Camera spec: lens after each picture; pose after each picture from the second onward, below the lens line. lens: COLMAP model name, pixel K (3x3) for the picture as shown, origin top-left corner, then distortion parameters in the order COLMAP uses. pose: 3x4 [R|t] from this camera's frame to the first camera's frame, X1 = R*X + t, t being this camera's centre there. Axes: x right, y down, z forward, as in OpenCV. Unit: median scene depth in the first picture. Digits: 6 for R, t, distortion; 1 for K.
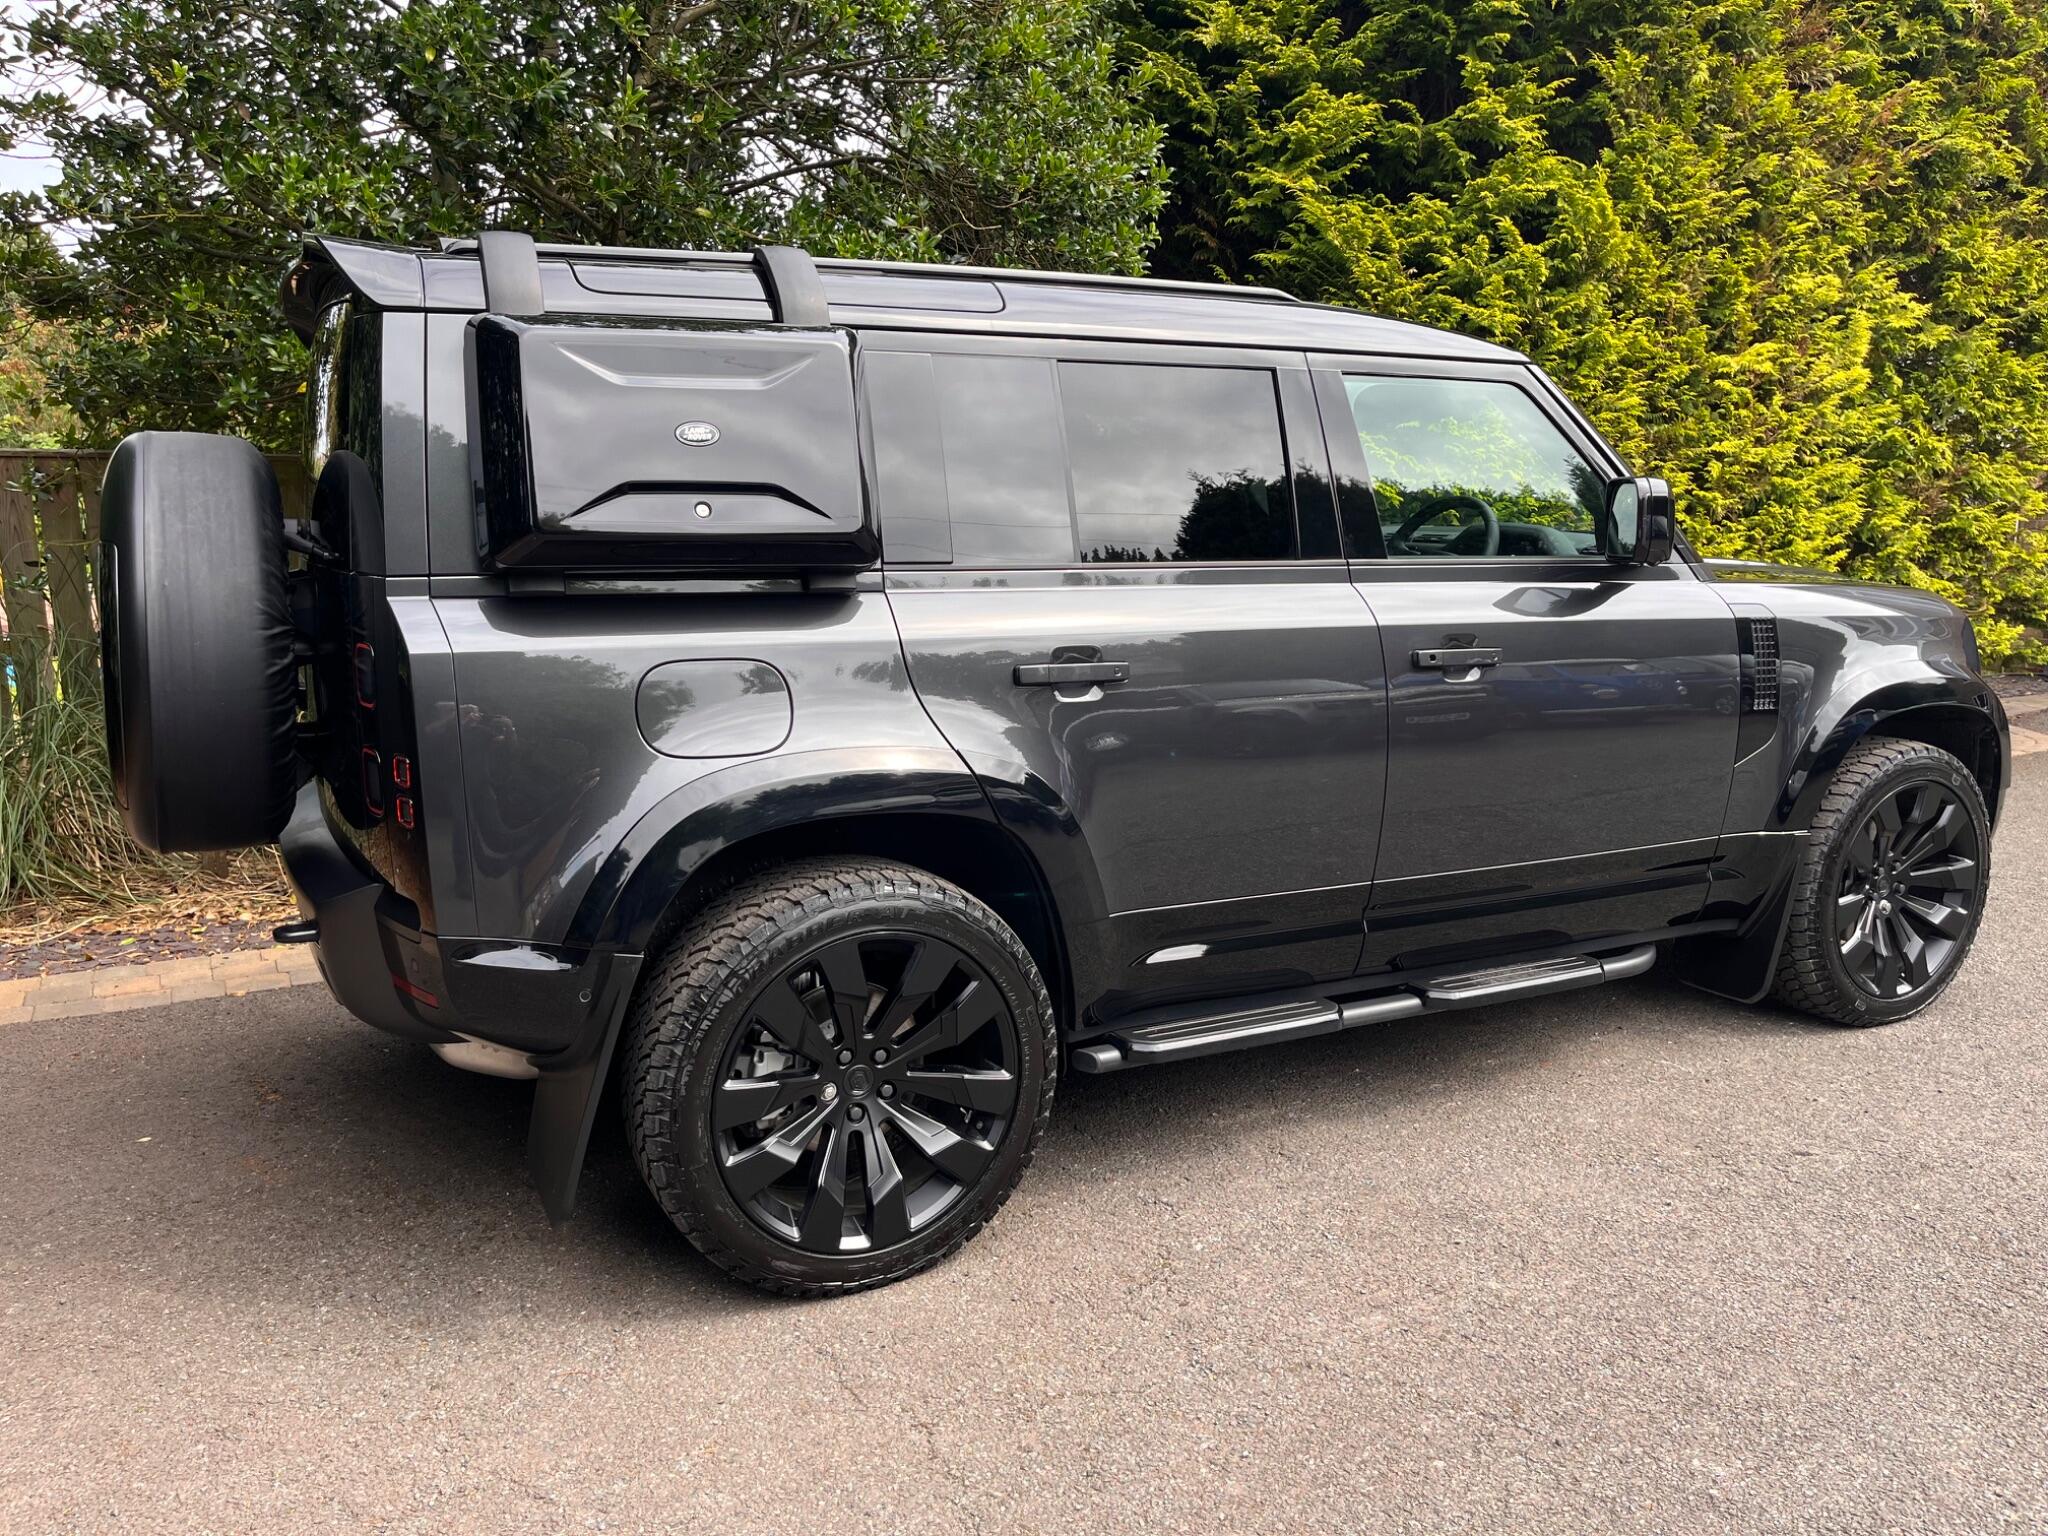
lens RADIAL K [[1544.4, 0, 1033.0], [0, 1544.4, 767.2], [0, 0, 1]] dist [0.077480, -0.113532]
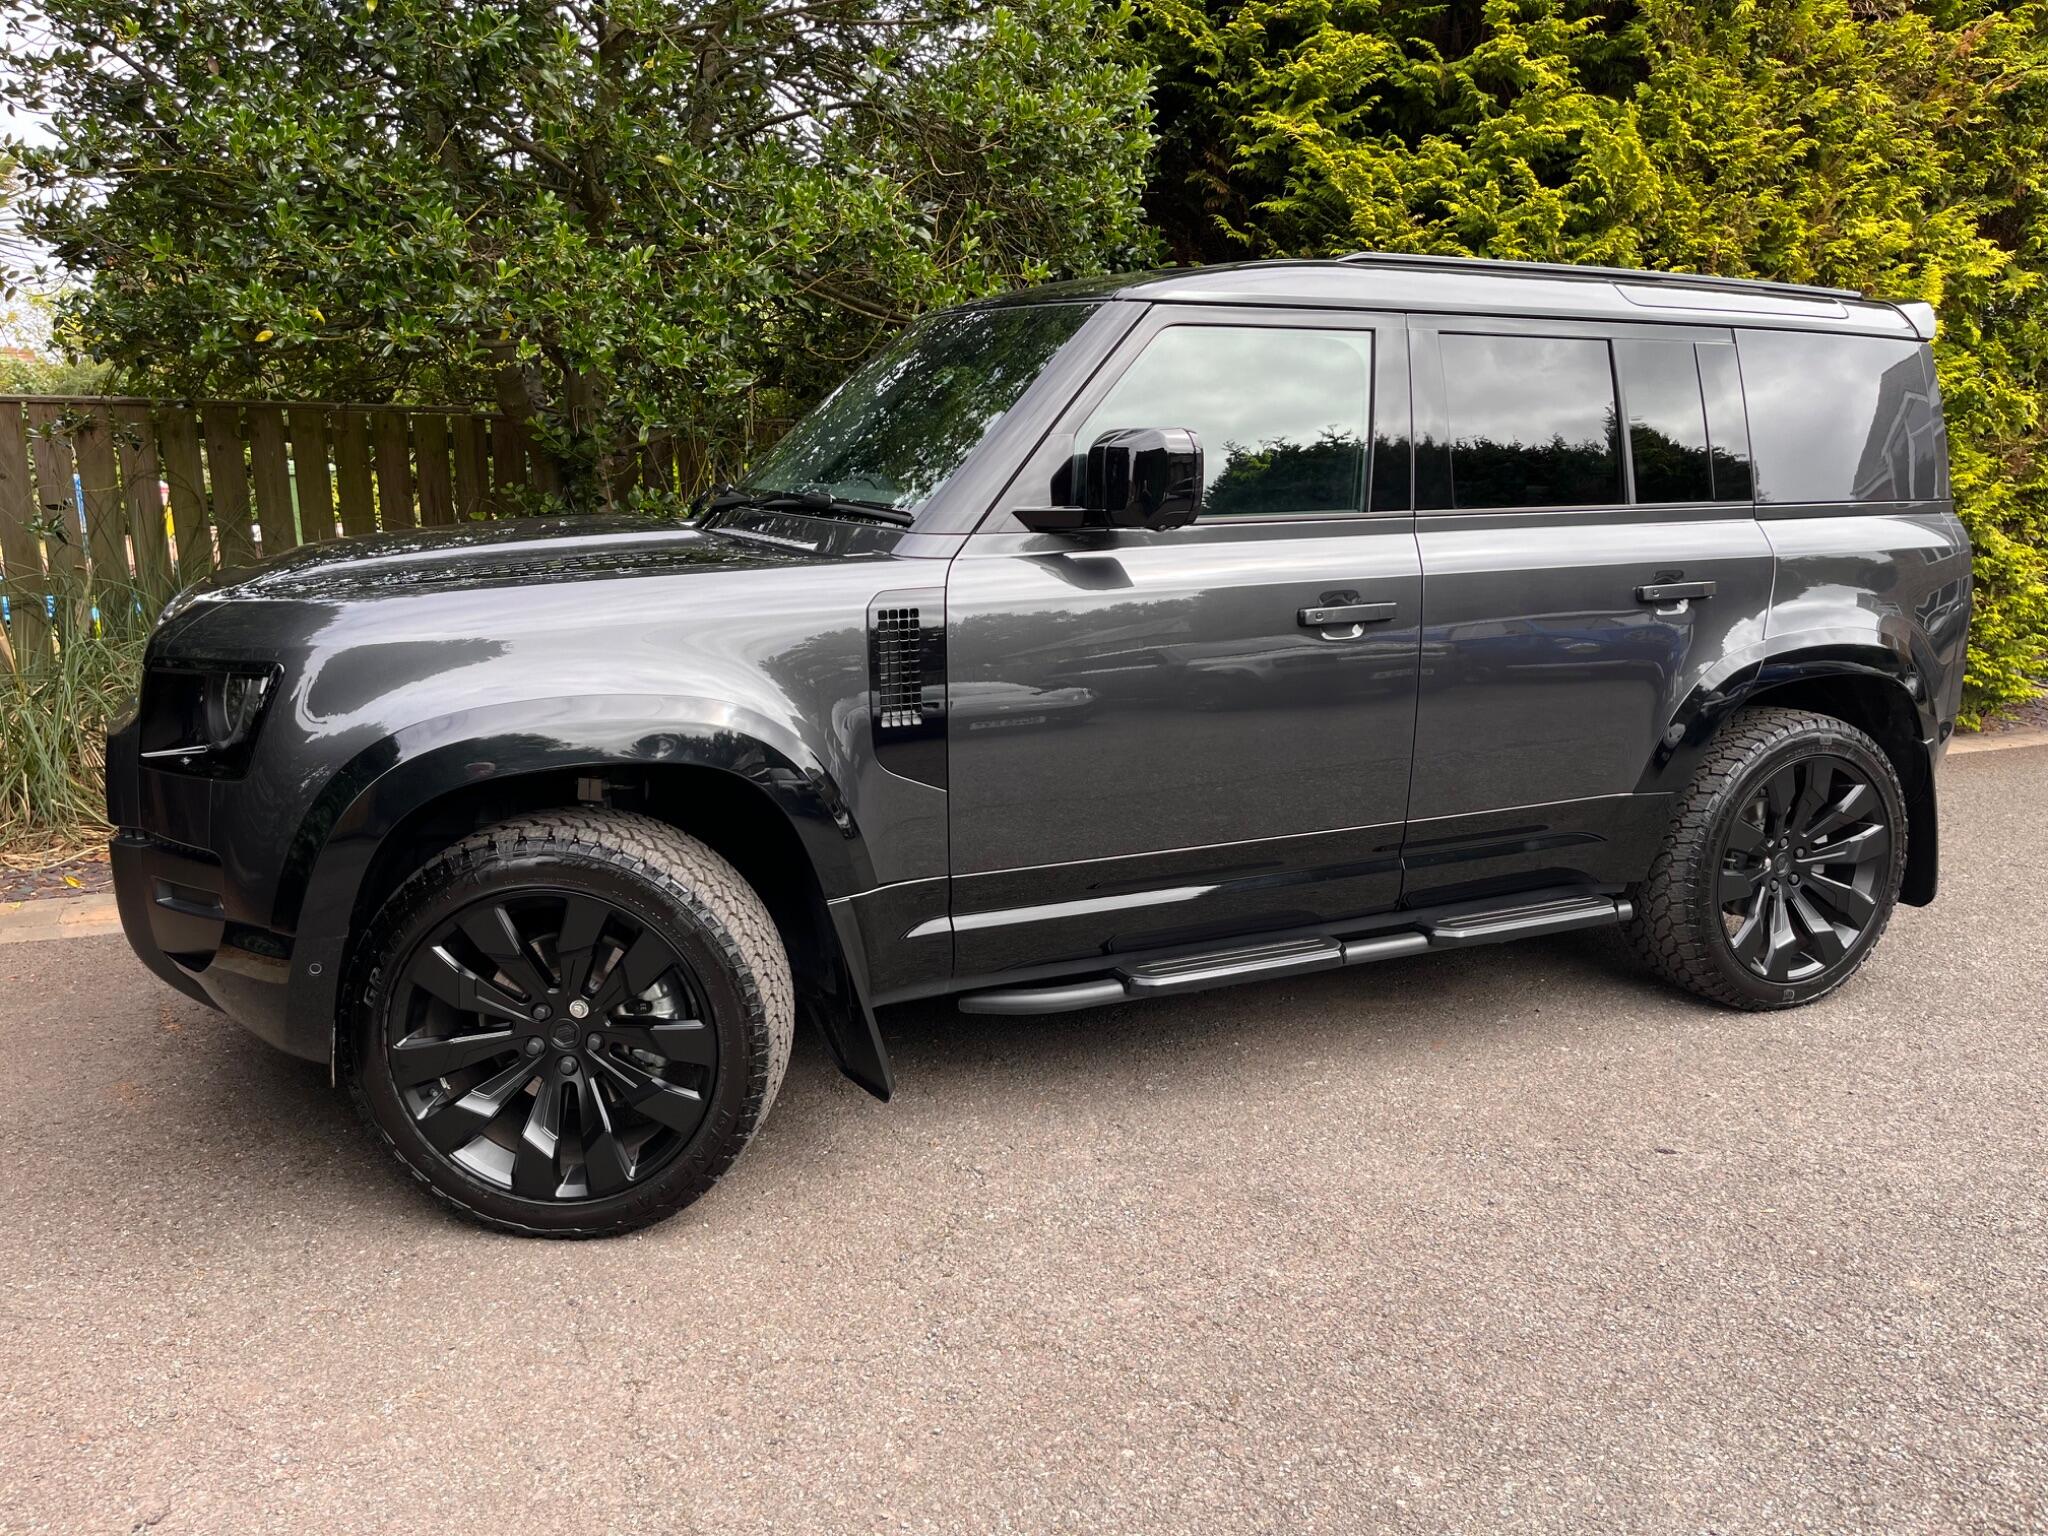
lens RADIAL K [[1544.4, 0, 1042.9], [0, 1544.4, 765.7], [0, 0, 1]] dist [0.077480, -0.113532]
pose [[0.995581, 0.026202, -0.090172, 0.200370], [-0.023623, 0.999284, 0.029546, -0.006584], [0.090882, -0.027285, 0.995488, 0.028466]]
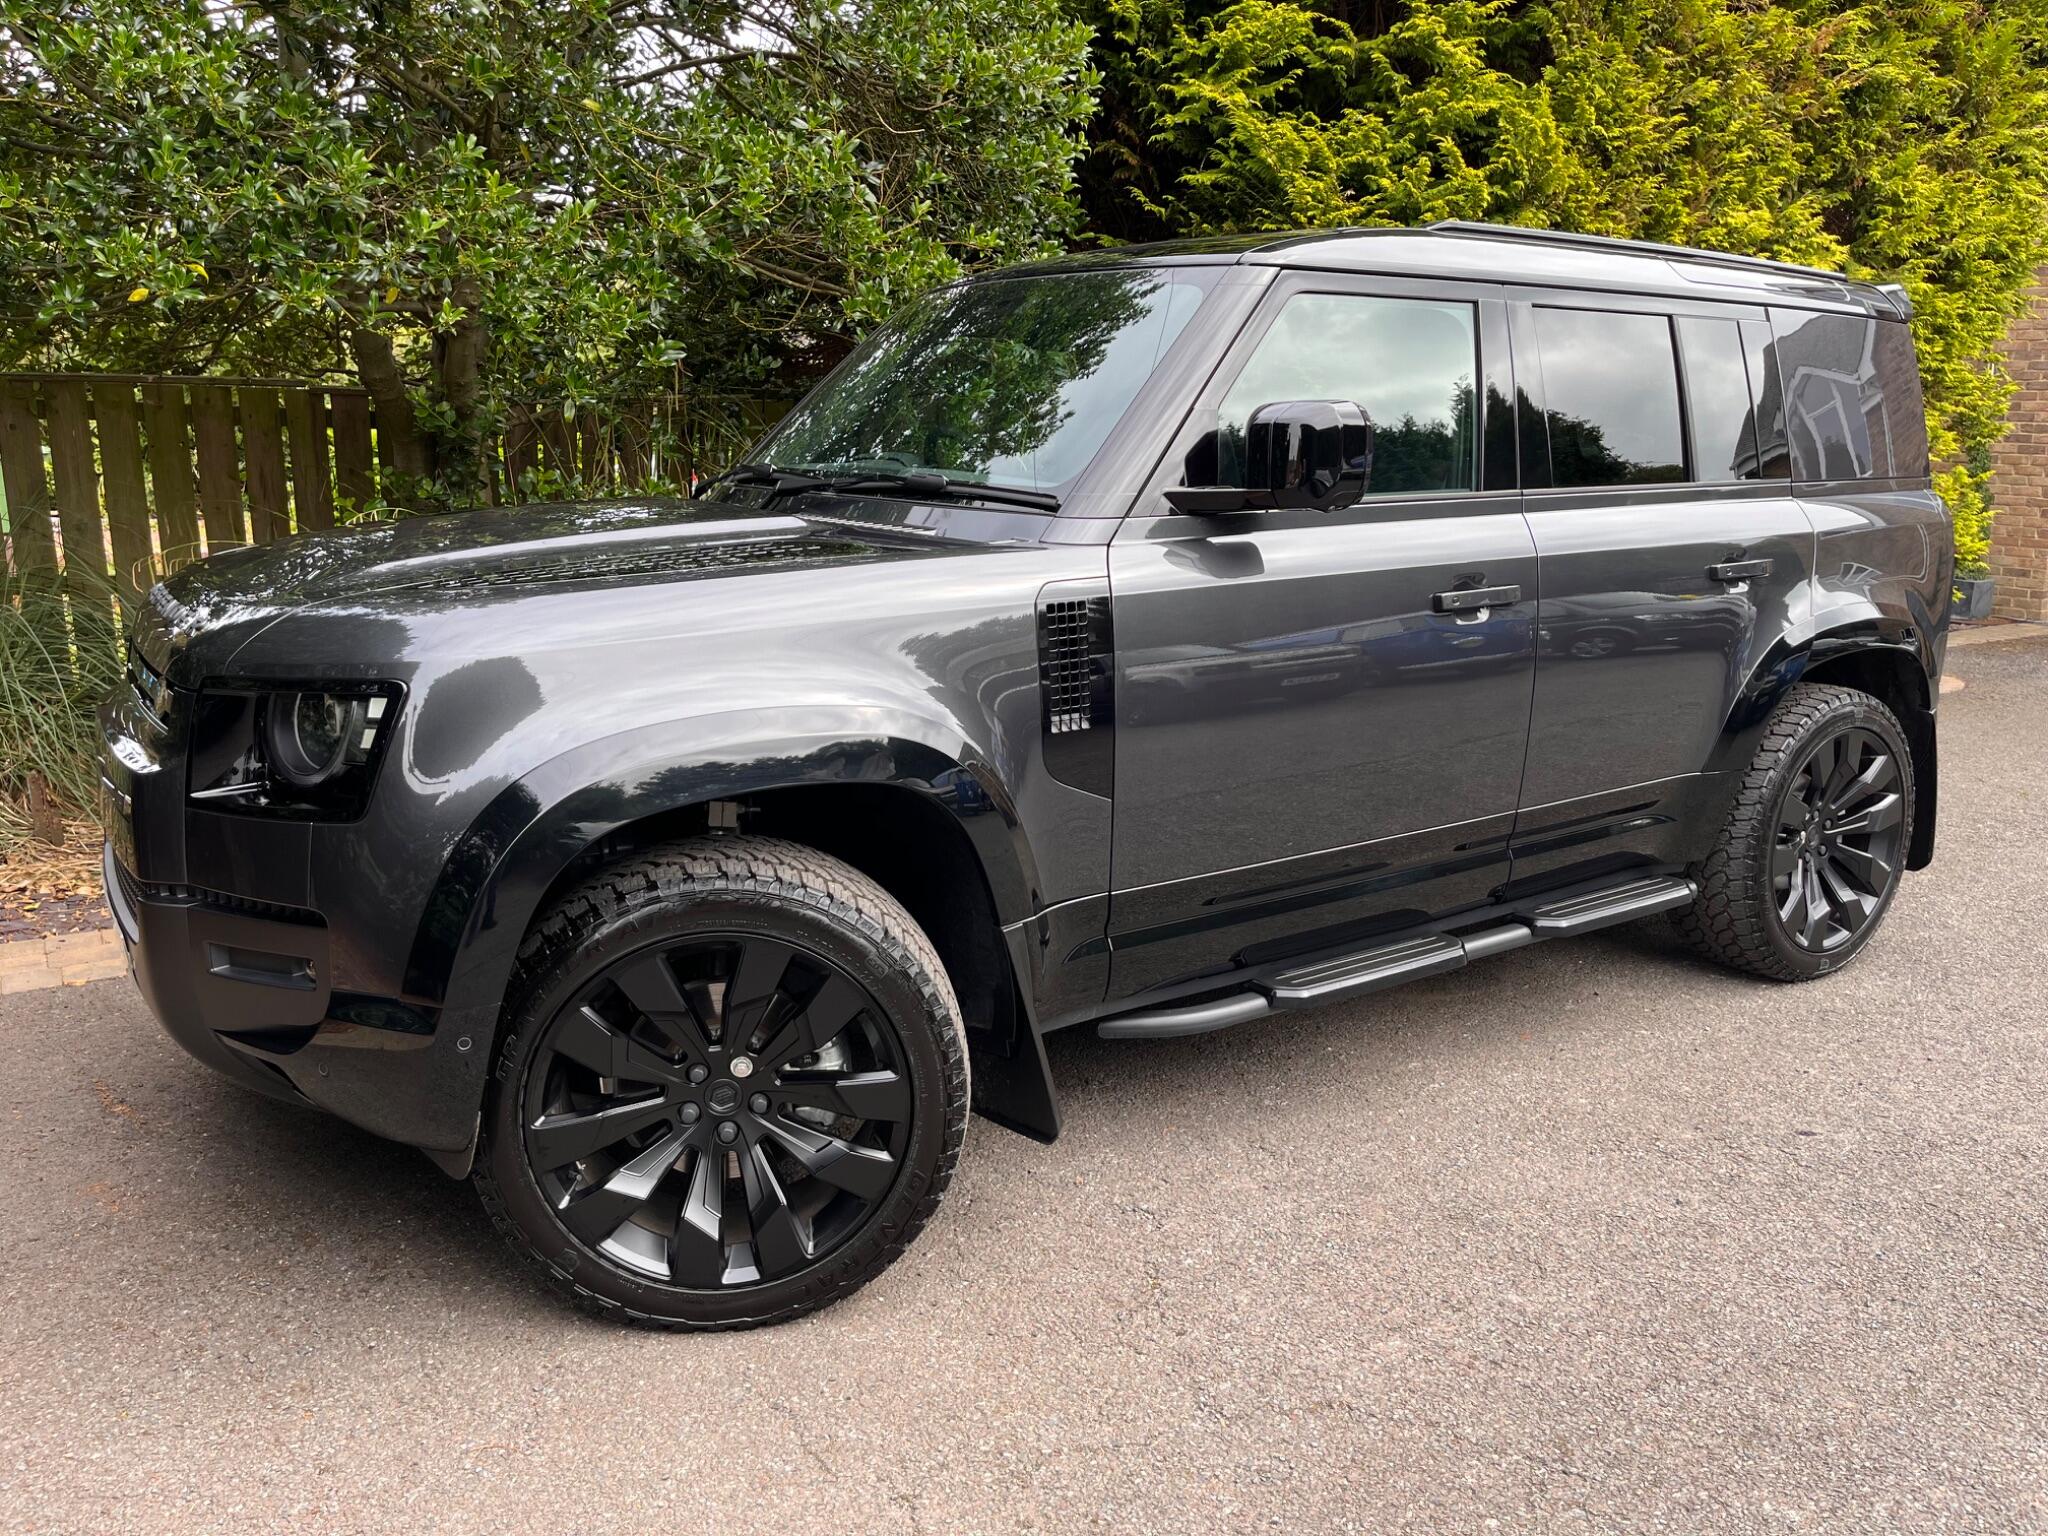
lens RADIAL K [[1544.4, 0, 1032.9], [0, 1544.4, 765.1], [0, 0, 1]] dist [0.077480, -0.113532]
pose [[0.997040, -0.007863, 0.076487, -0.046009], [0.004911, 0.999239, 0.038698, -0.014716], [-0.076733, -0.038208, 0.996319, 0.105524]]
